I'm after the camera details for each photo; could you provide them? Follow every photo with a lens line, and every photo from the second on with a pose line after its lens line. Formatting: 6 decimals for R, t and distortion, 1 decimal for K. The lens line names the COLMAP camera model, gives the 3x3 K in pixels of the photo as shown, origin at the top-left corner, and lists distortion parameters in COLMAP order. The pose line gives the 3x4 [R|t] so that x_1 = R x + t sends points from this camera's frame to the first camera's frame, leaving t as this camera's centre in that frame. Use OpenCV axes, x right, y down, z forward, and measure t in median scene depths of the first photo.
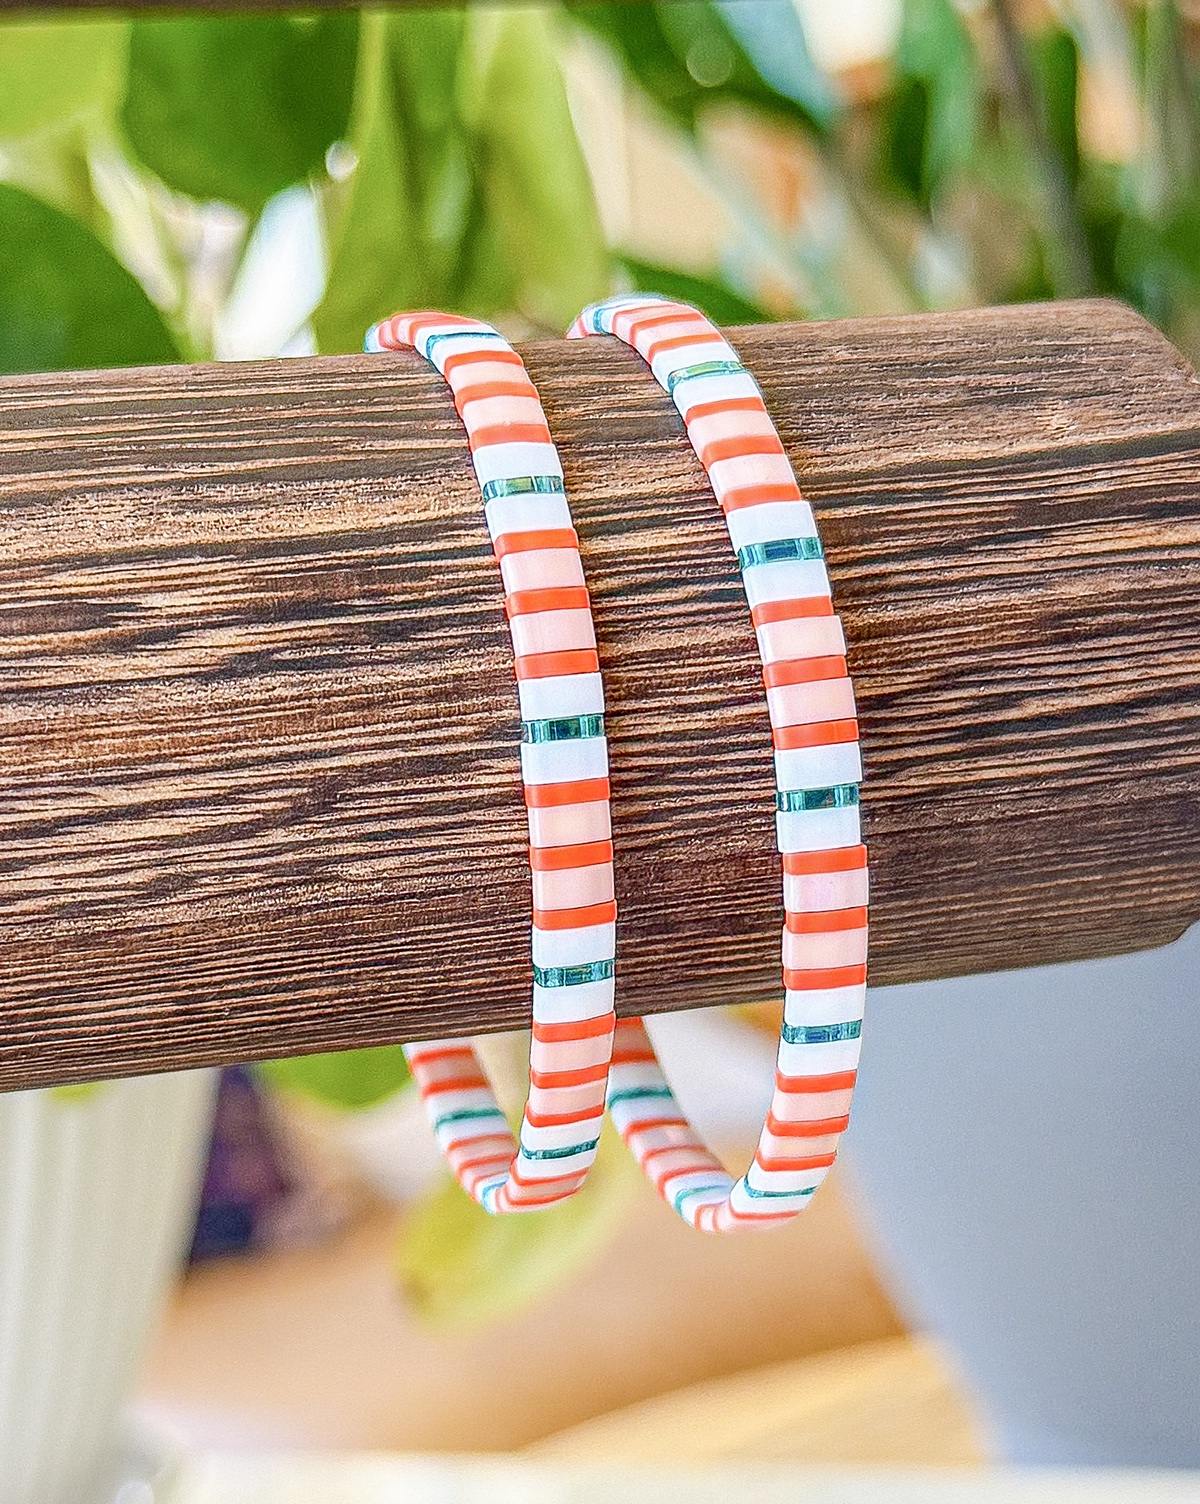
lens RADIAL K [[3212.9, 0, 596.9], [0, 3212.9, 896.8], [0, 0, 1]] dist [0.065061, 0.459441]
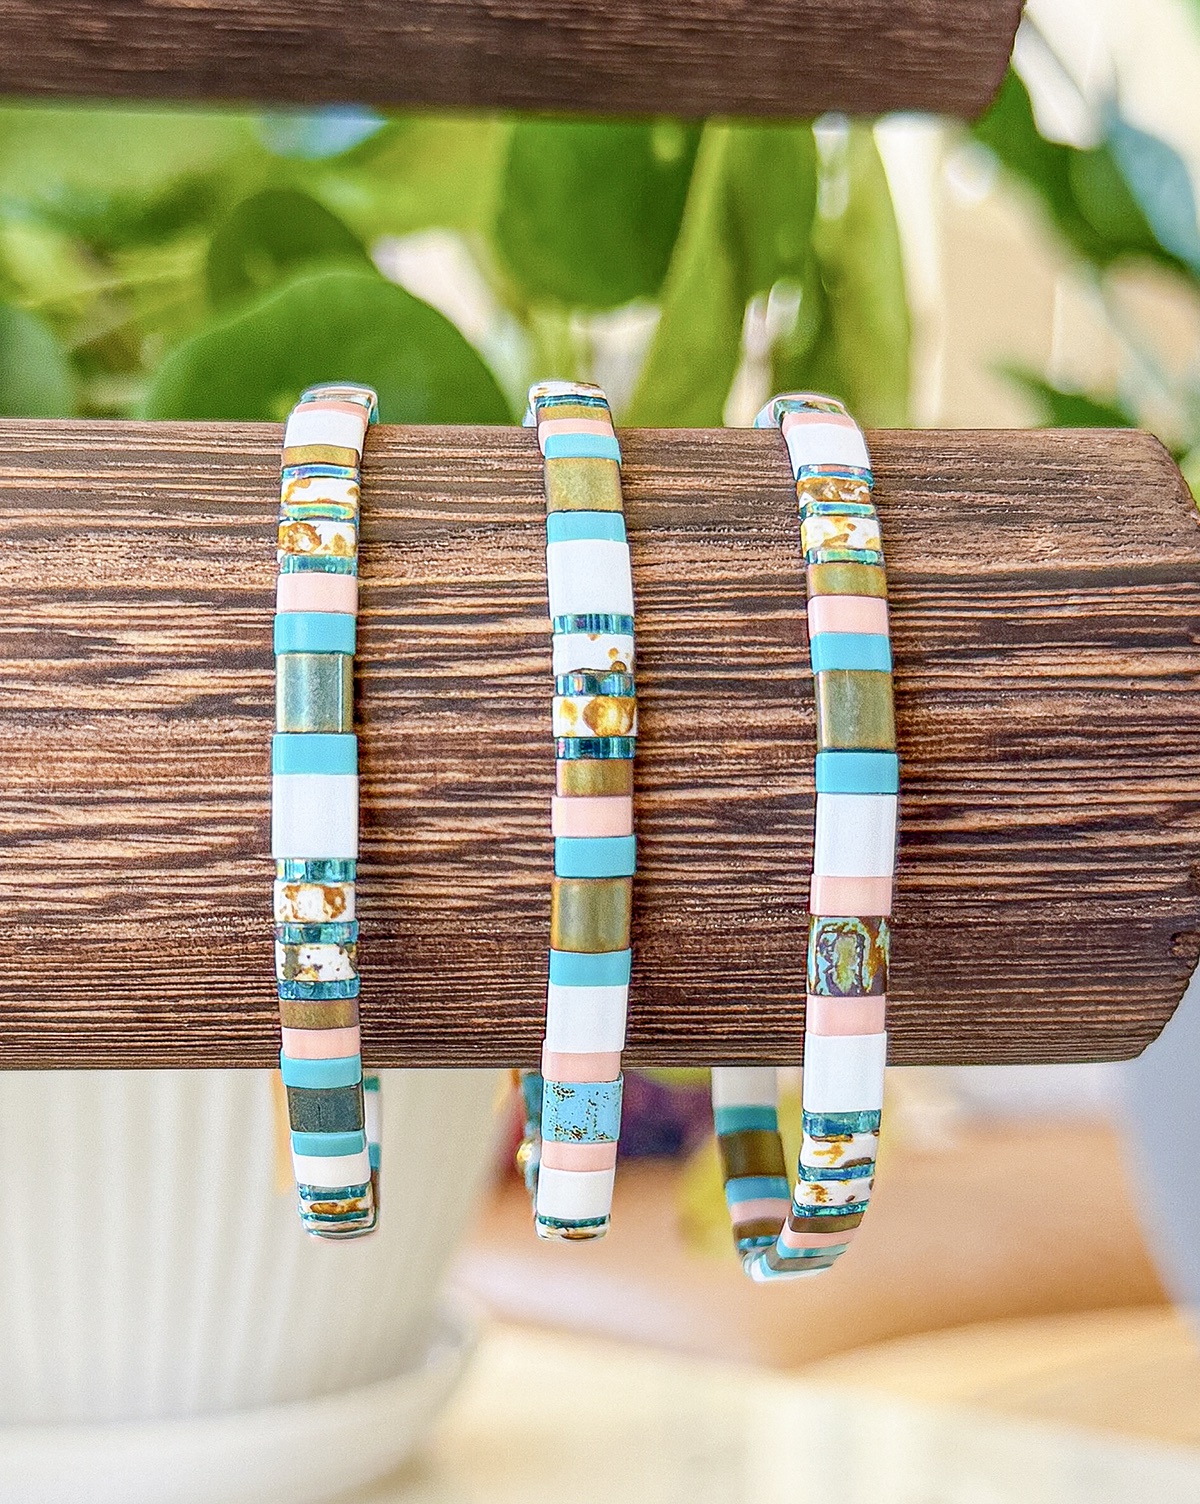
lens RADIAL K [[2566.7, 0, 575.5], [0, 2566.7, 900.0], [0, 0, 1]] dist [0.132489, -0.205254]
pose [[0.978980, 0.109863, -0.171836, 0.159558], [-0.108247, 0.993947, 0.018777, -0.036488], [0.172858, 0.000218, 0.984947, 0.176705]]
